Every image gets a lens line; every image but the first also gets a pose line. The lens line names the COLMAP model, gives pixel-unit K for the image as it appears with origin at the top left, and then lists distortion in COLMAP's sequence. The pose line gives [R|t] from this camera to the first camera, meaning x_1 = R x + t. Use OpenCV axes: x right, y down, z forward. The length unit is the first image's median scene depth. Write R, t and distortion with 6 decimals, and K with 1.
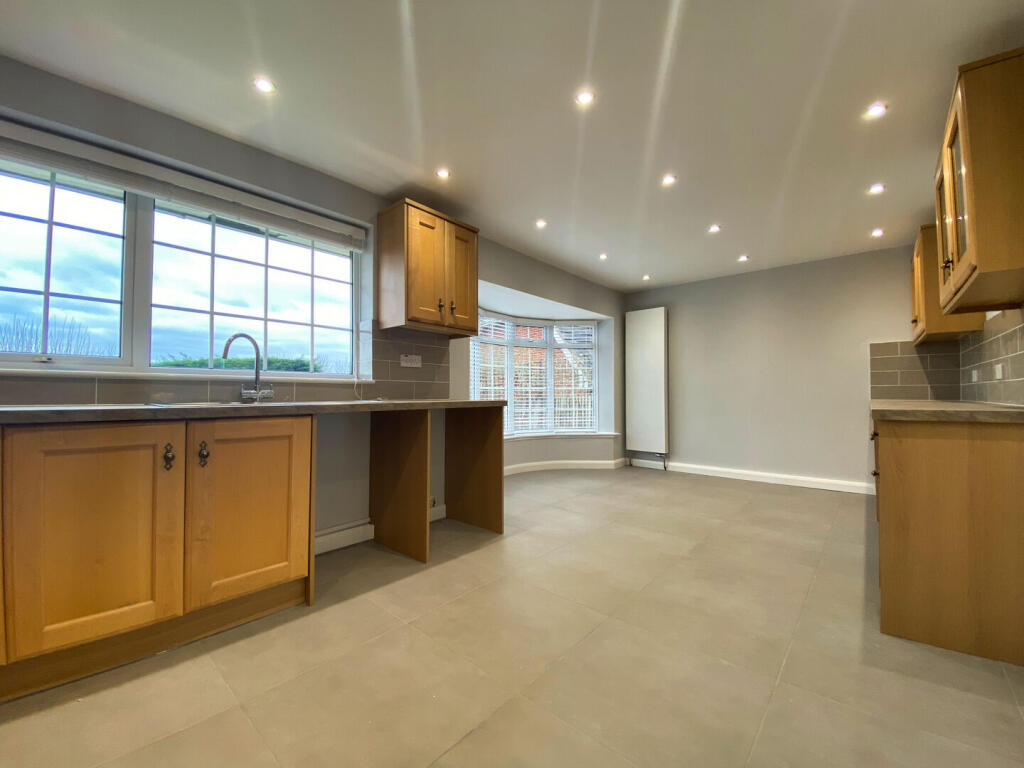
lens RADIAL K [[421.8, 0, 512.6], [0, 421.8, 386.9], [0, 0, 1]] dist [0.022350, -0.031477]
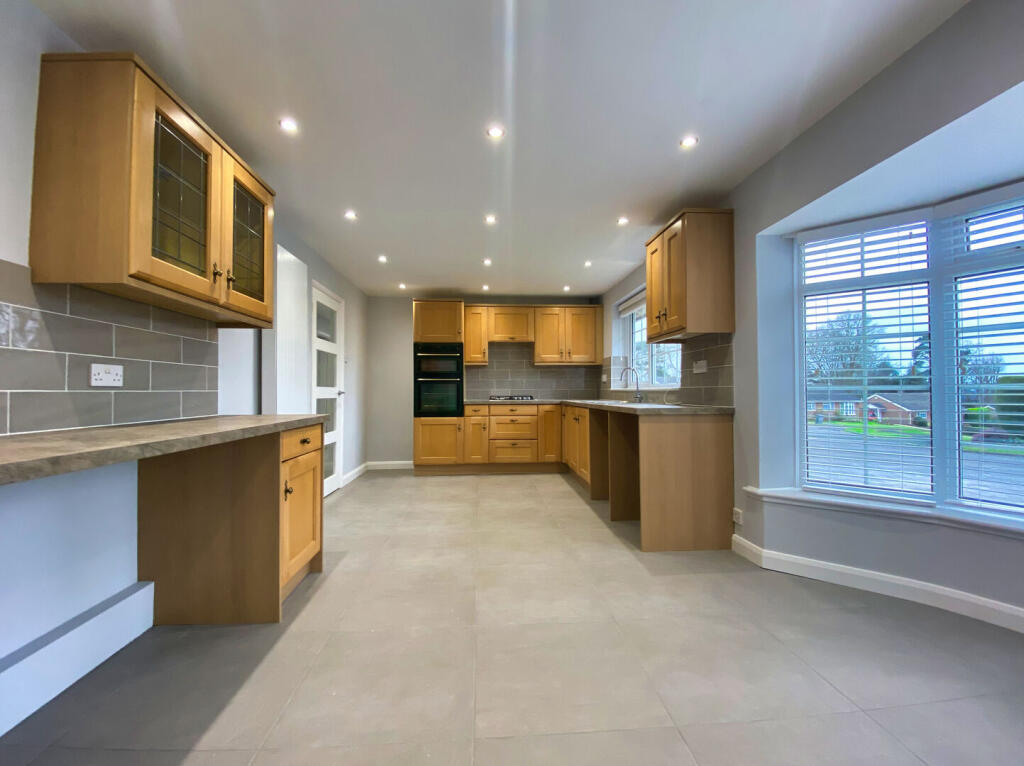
lens RADIAL K [[421.8, 0, 512.6], [0, 421.8, 385.9], [0, 0, 1]] dist [0.022350, -0.031477]
pose [[-0.749657, -0.007860, -0.661780, 0.991697], [0.016993, 0.999371, -0.031119, 0.010292], [0.661609, -0.034574, -0.749052, 1.893639]]
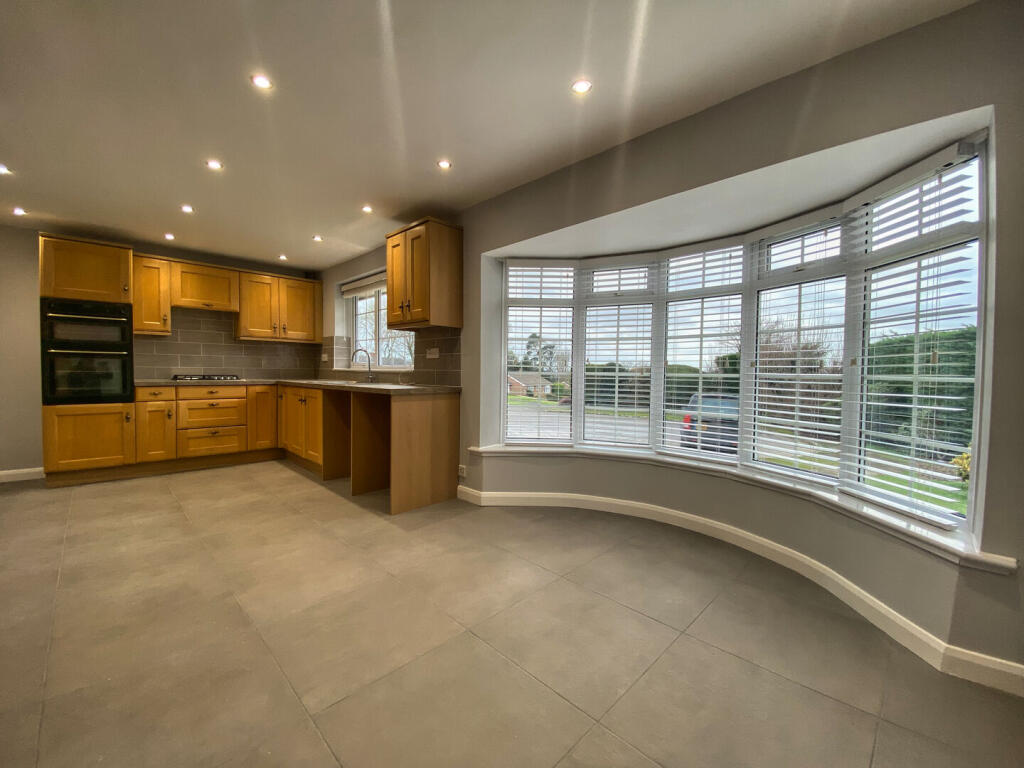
lens RADIAL K [[421.8, 0, 512.6], [0, 421.8, 386.9], [0, 0, 1]] dist [0.022350, -0.031477]
pose [[-0.092824, 0.036168, -0.995025, 1.217702], [0.007587, 0.999337, 0.035617, -0.008421], [0.995654, -0.004243, -0.093037, 1.736097]]
